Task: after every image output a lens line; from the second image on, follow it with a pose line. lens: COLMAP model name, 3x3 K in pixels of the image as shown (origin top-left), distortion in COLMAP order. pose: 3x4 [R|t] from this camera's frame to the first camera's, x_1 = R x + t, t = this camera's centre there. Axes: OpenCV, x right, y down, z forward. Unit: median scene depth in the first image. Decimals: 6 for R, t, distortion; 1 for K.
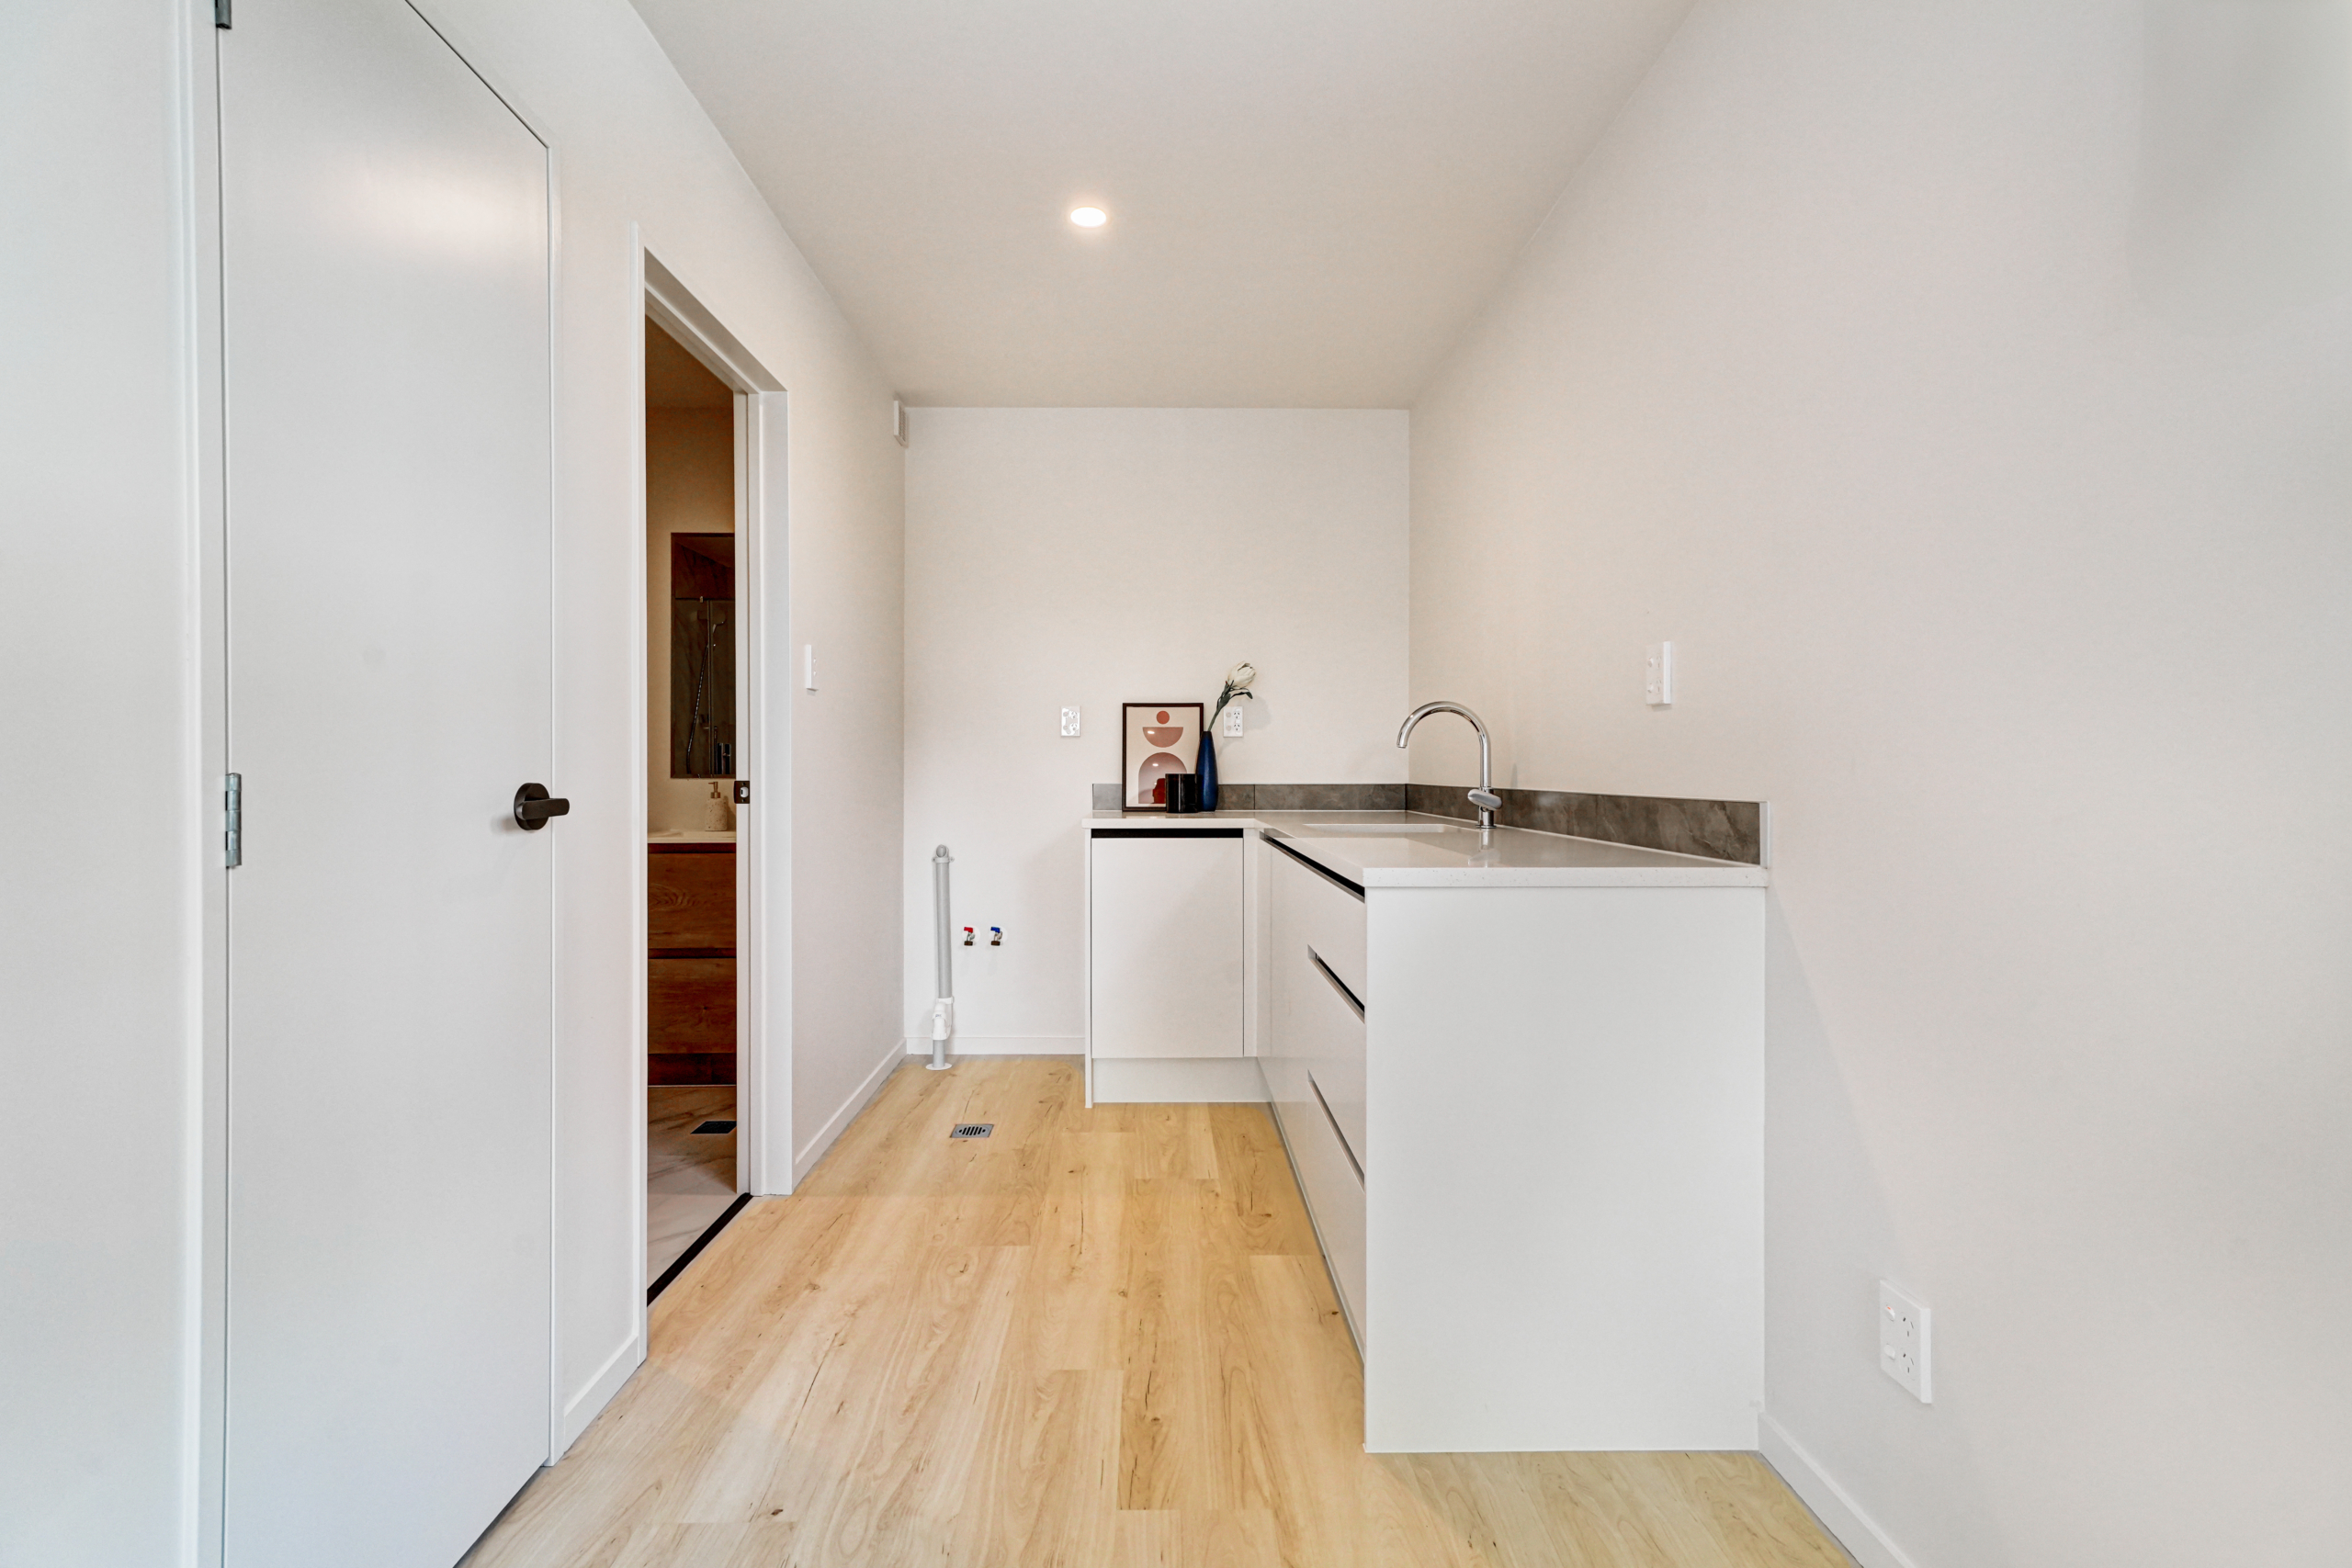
lens RADIAL K [[1051.7, 0, 1167.4], [0, 1051.7, 777.8], [0, 0, 1]] dist [-0.000113, 0.000008]
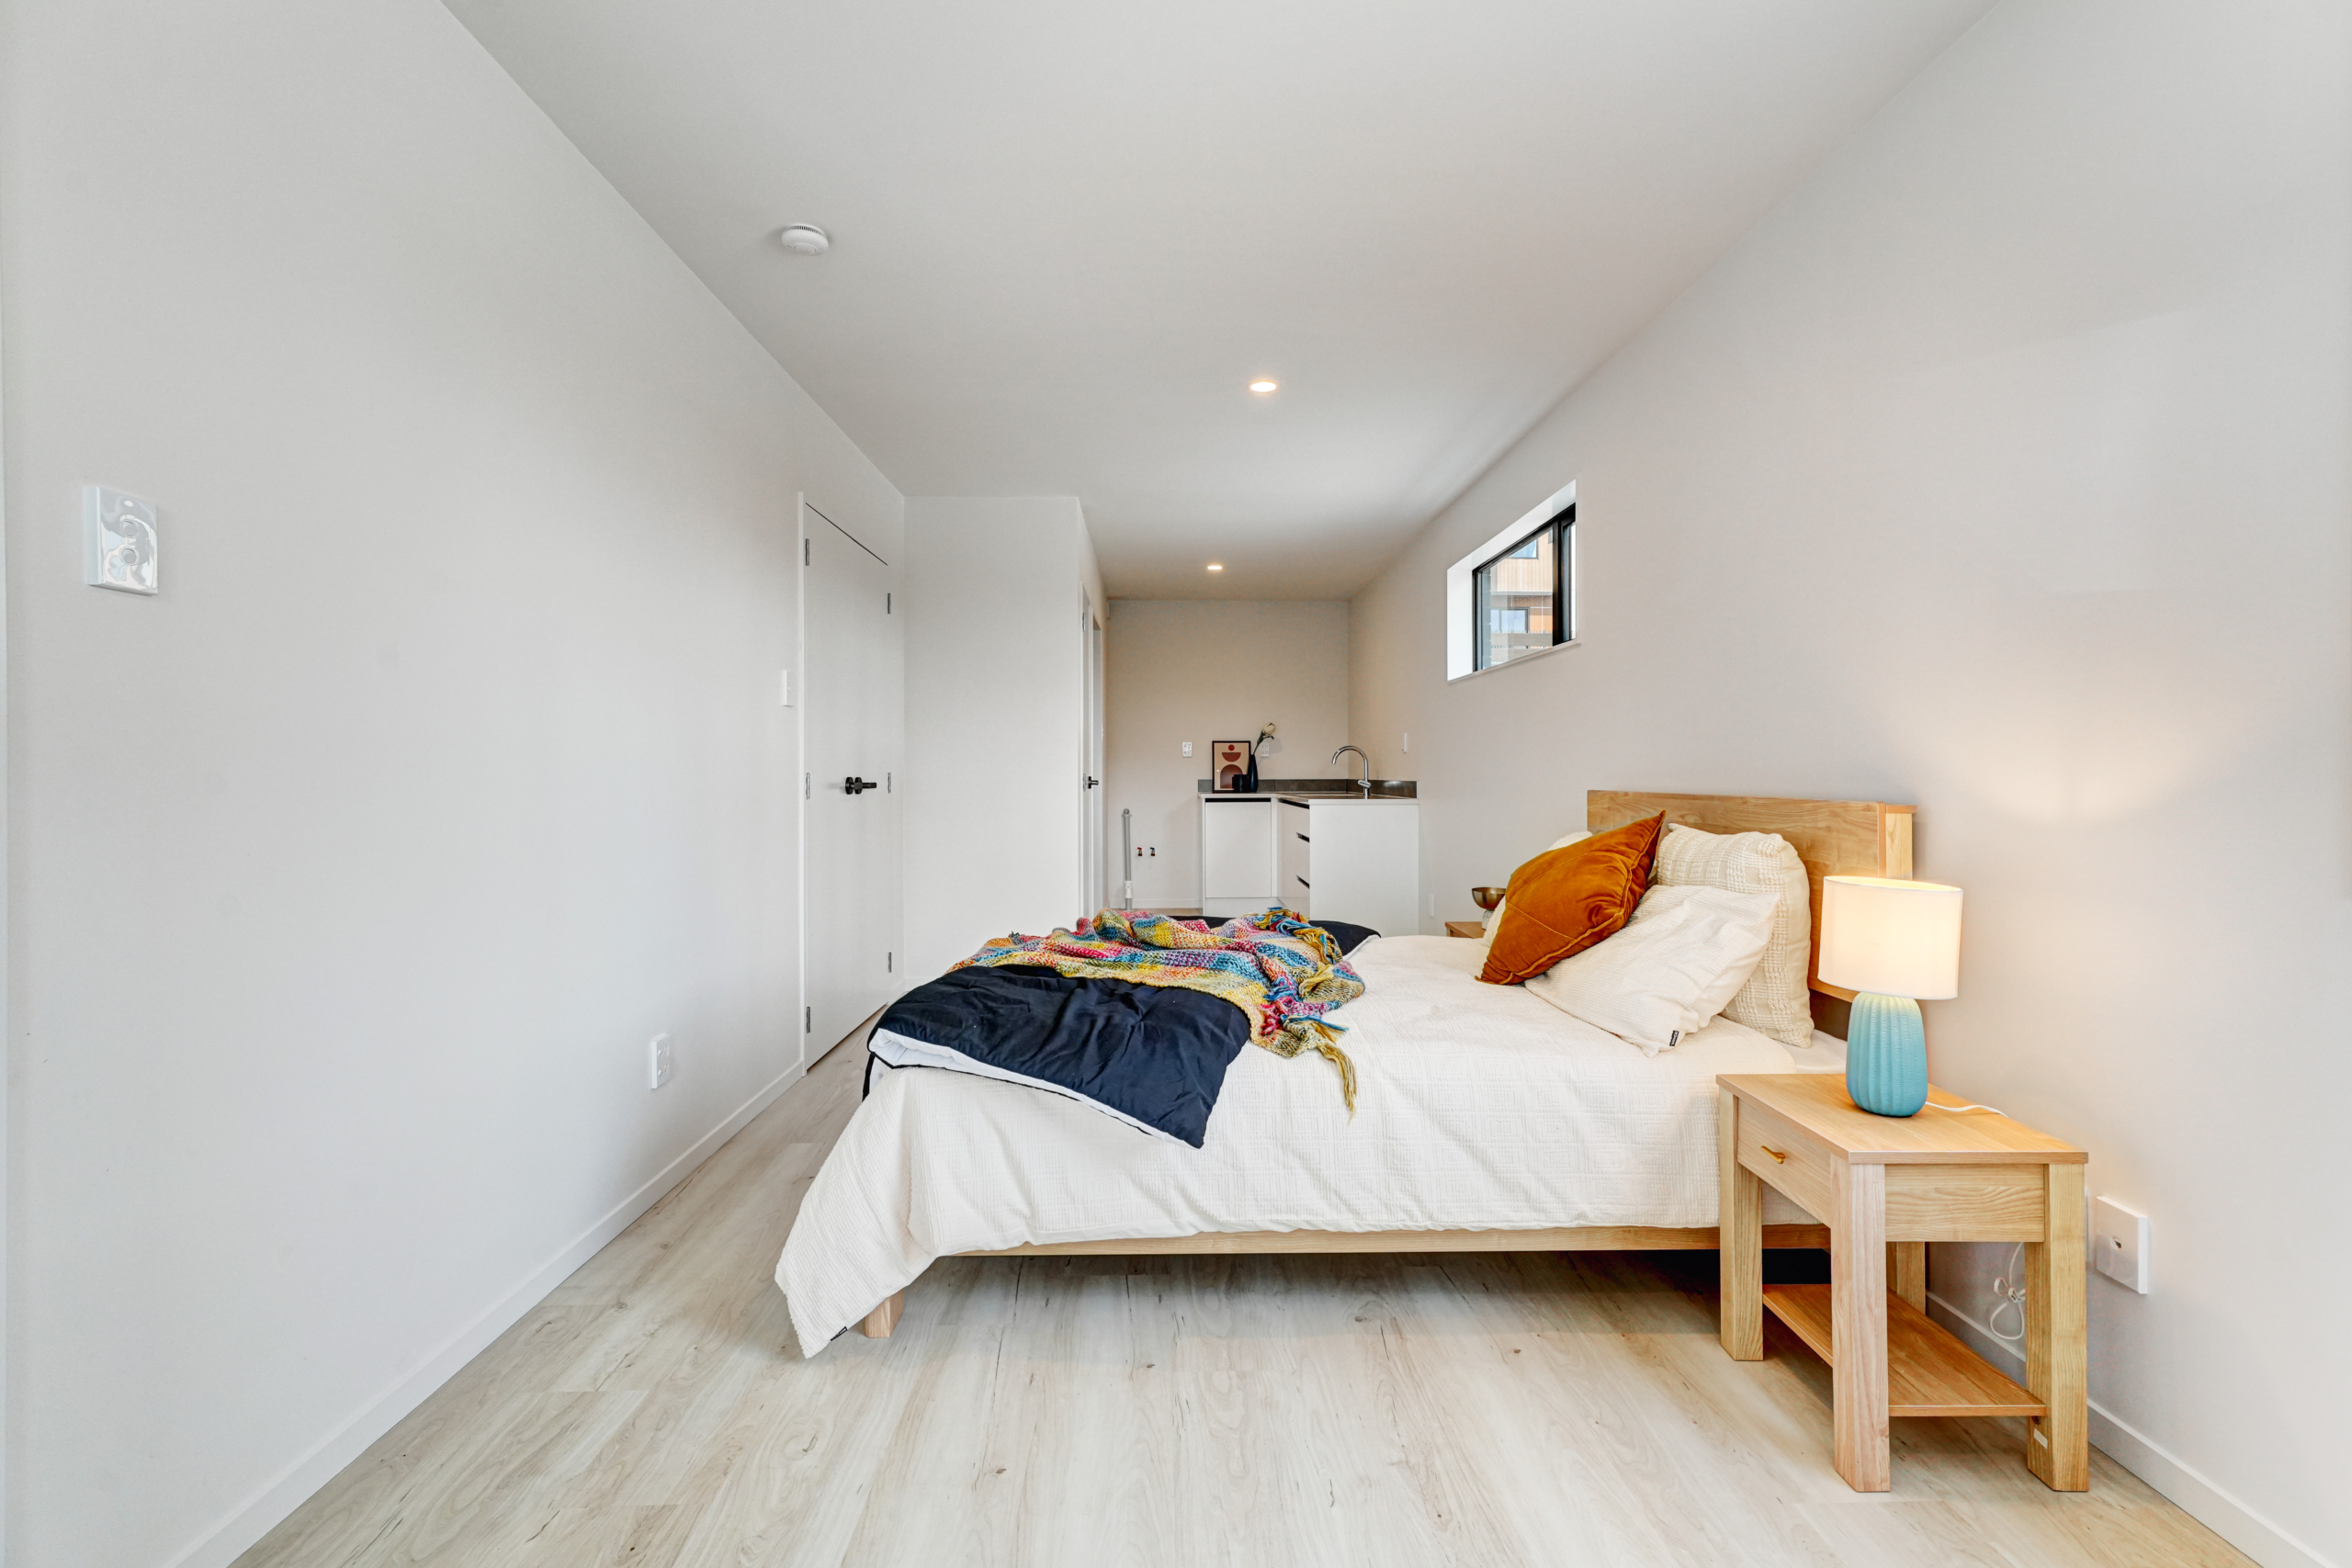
lens RADIAL K [[1051.7, 0, 1182.8], [0, 1051.7, 779.0], [0, 0, 1]] dist [-0.000113, 0.000008]
pose [[0.999996, 0.000181, -0.002961, -0.097007], [-0.000186, 0.999999, -0.001717, 0.008939], [0.002961, 0.001717, 0.999994, -1.124053]]
